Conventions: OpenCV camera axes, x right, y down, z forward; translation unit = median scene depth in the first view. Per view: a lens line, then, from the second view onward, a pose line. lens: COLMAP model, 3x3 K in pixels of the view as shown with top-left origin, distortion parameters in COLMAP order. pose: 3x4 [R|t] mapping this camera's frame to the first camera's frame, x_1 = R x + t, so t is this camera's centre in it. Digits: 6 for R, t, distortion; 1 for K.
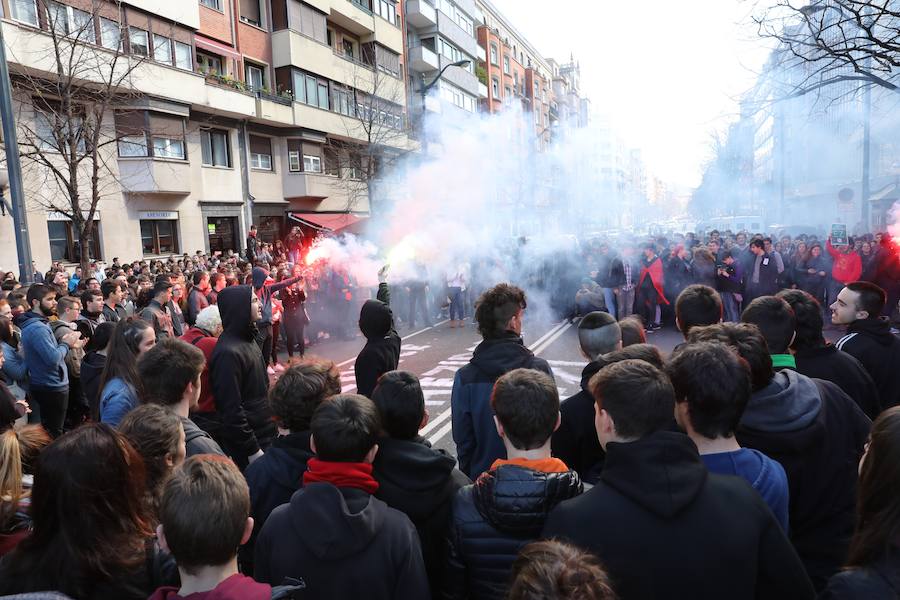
lens RADIAL K [[614.1, 0, 450.0], [0, 614.1, 300.0], [0, 0, 1]] dist [-0.113493, 0.092996]
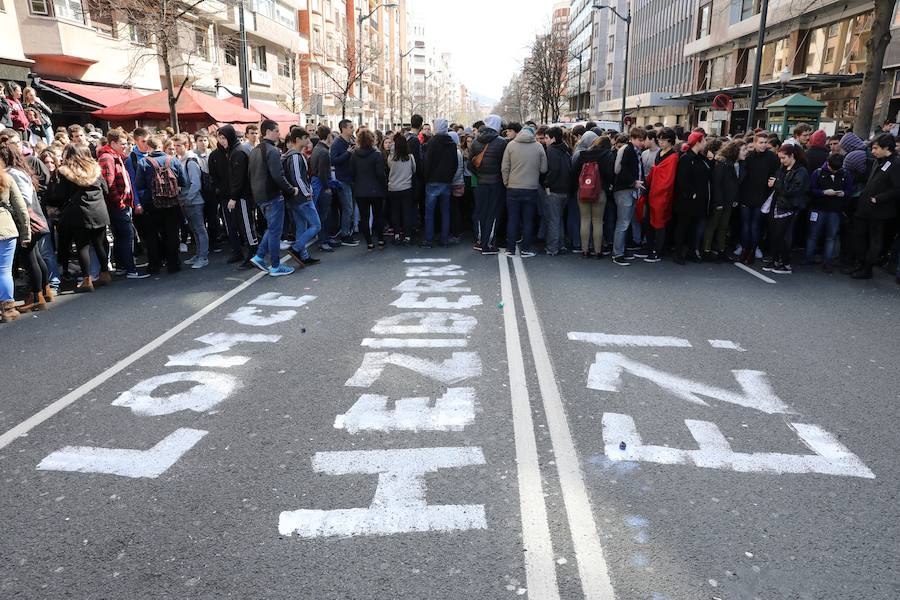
lens RADIAL K [[614.1, 0, 450.0], [0, 614.1, 300.0], [0, 0, 1]] dist [-0.113493, 0.092996]
pose [[0.949649, -0.030812, 0.311796, -0.037726], [-0.016817, 0.988706, 0.148924, -0.001381], [-0.312863, -0.146669, 0.938405, 0.196923]]
